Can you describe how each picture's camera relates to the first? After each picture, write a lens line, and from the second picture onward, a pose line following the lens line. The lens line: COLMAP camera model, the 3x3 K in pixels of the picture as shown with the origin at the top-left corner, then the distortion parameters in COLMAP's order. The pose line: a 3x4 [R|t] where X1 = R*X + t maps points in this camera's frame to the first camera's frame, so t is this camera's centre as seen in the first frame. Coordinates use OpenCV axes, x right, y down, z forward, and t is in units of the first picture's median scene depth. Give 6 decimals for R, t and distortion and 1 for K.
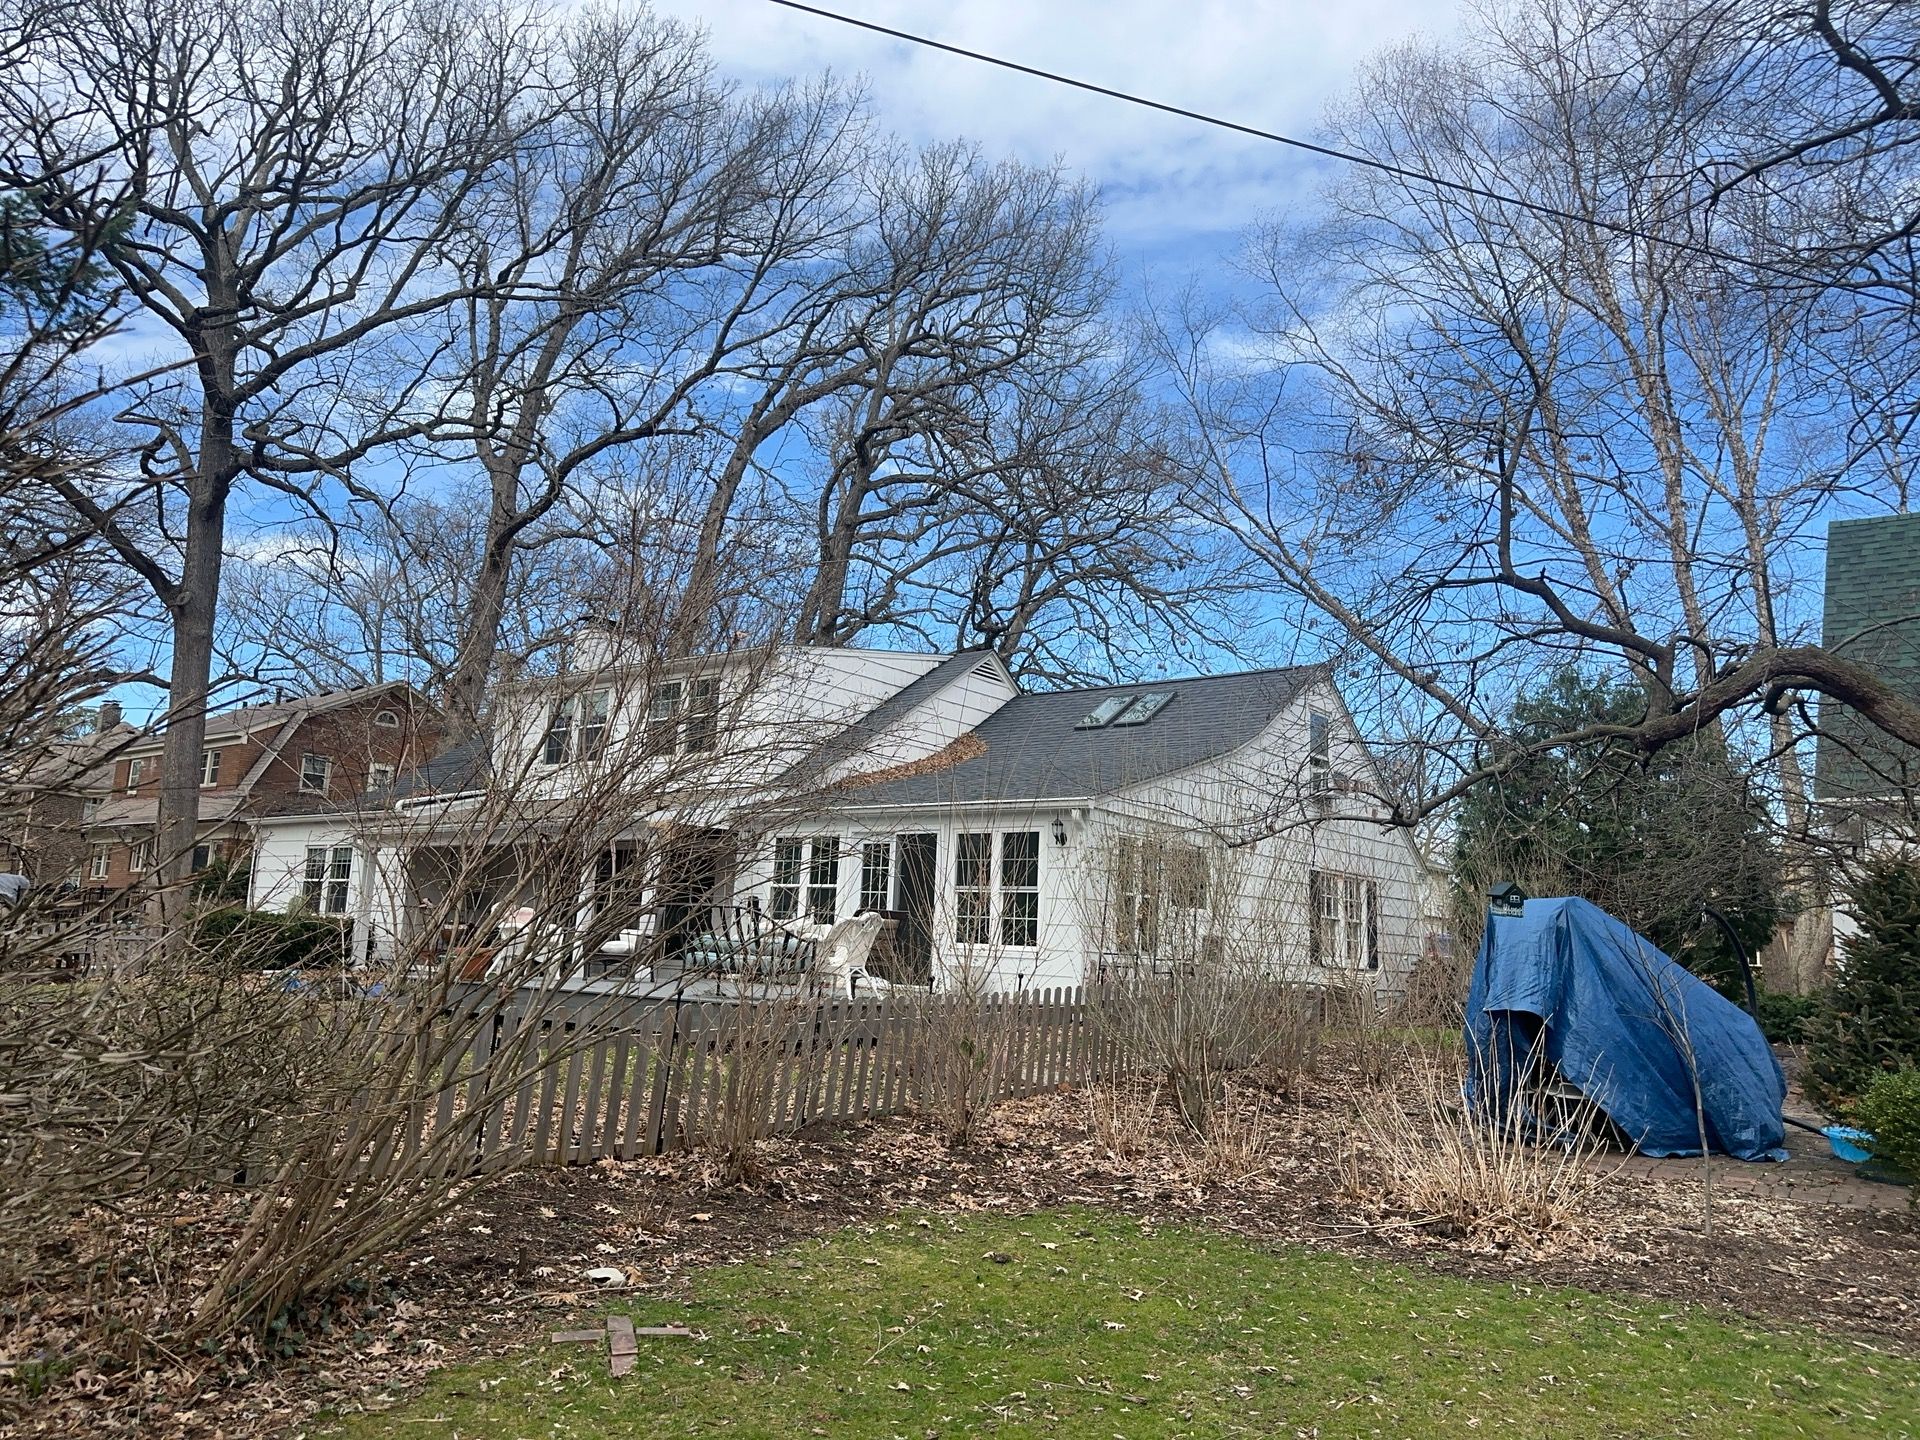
lens RADIAL K [[1315.7, 0, 954.6], [0, 1315.7, 717.6], [0, 0, 1]] dist [0.115887, -0.149576]
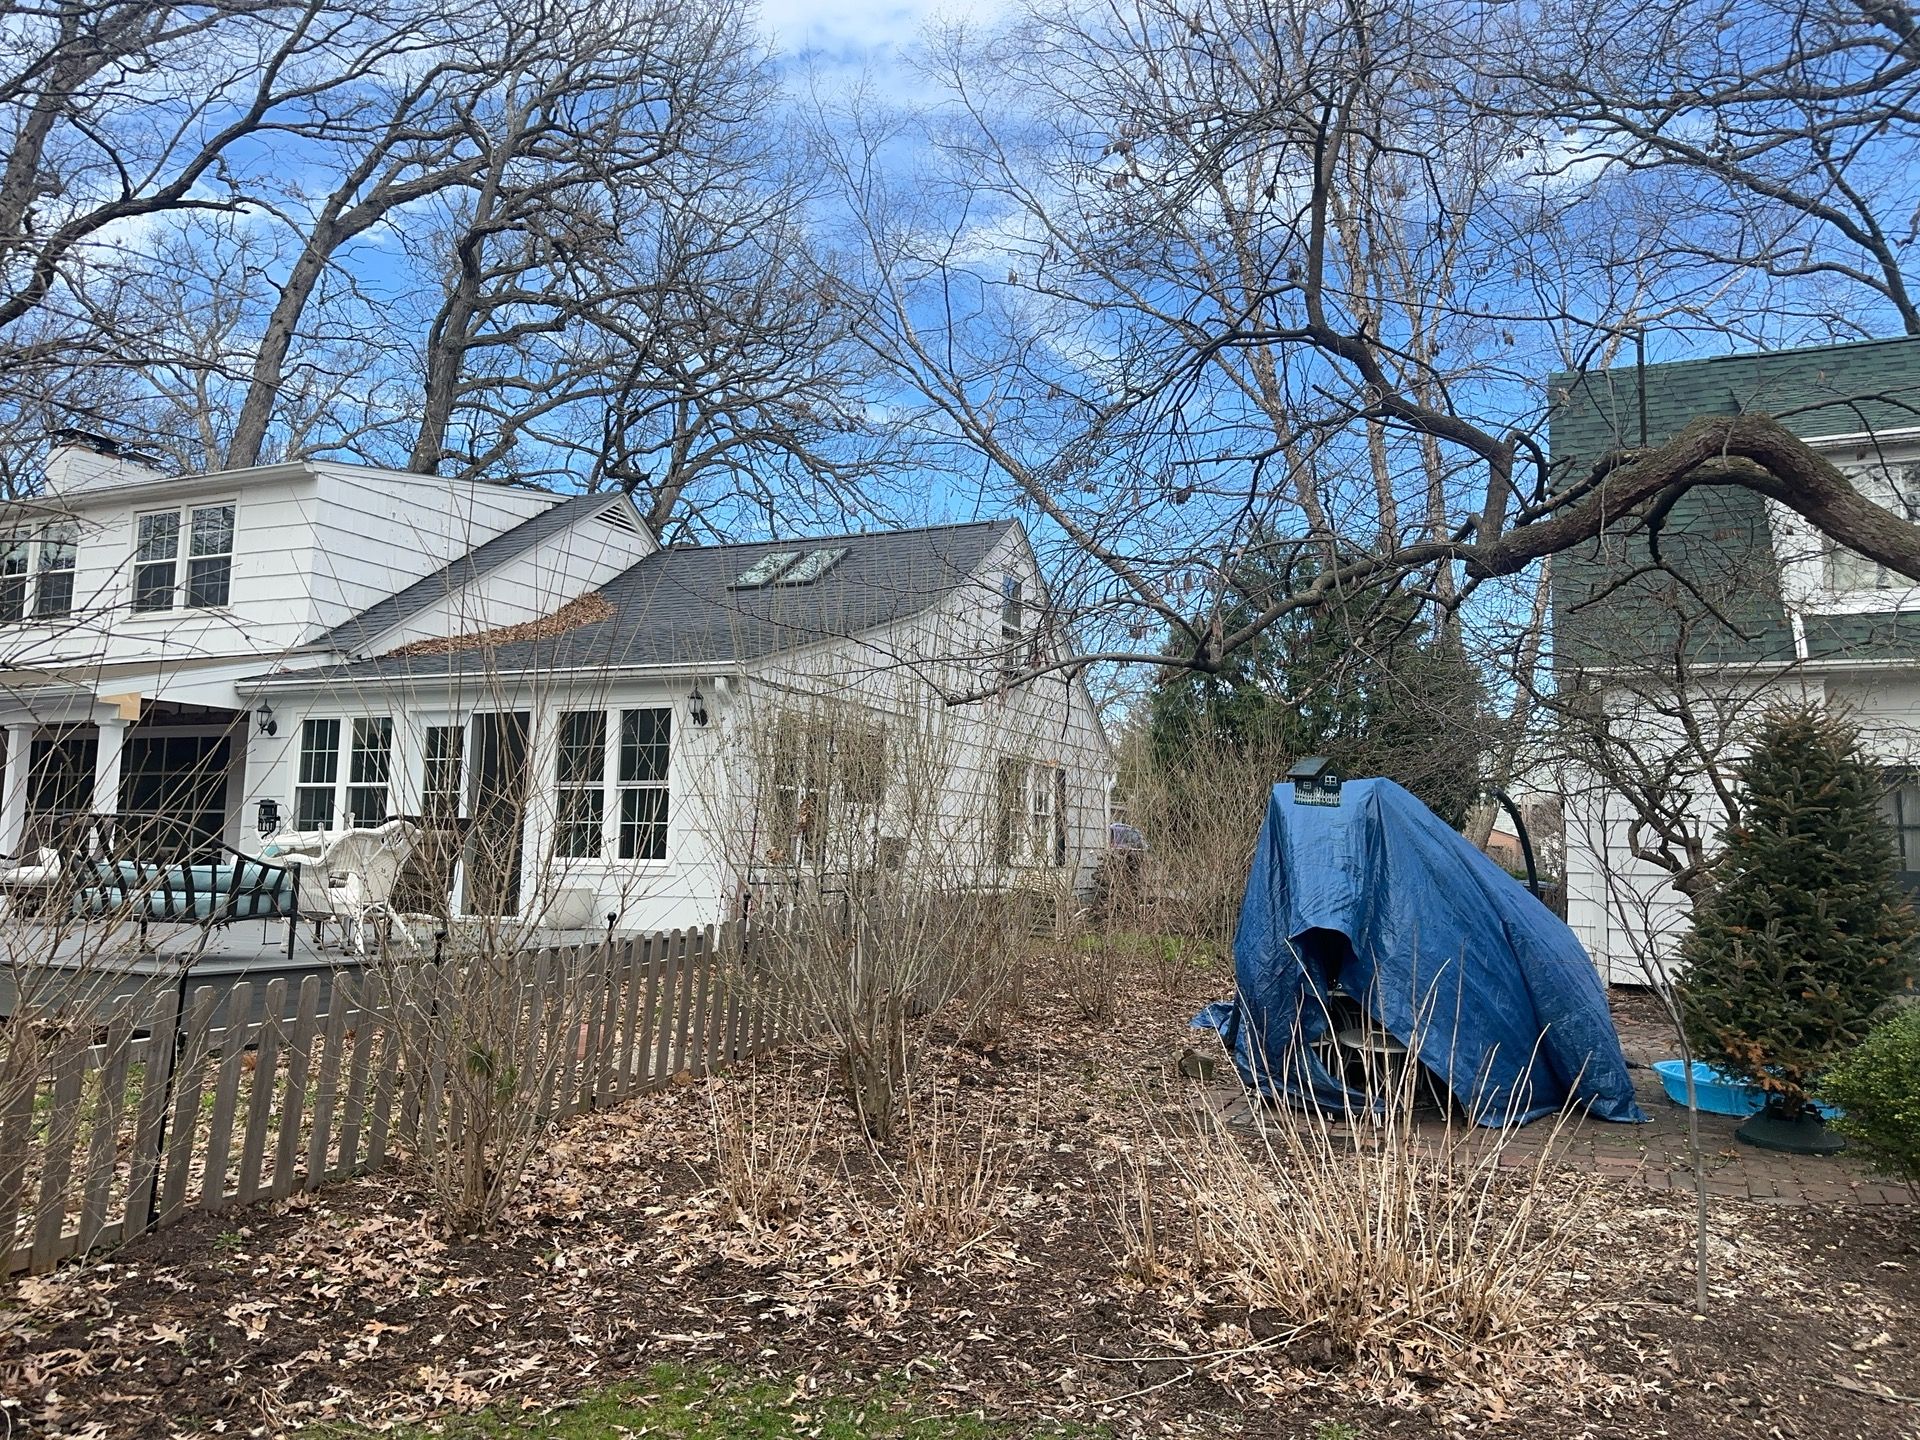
lens RADIAL K [[1315.7, 0, 954.6], [0, 1315.7, 717.6], [0, 0, 1]] dist [0.115887, -0.149576]
pose [[0.968477, -0.000953, 0.249103, 0.032964], [-0.018156, 0.997063, 0.074403, 0.032785], [-0.248442, -0.076580, 0.965615, 0.229616]]
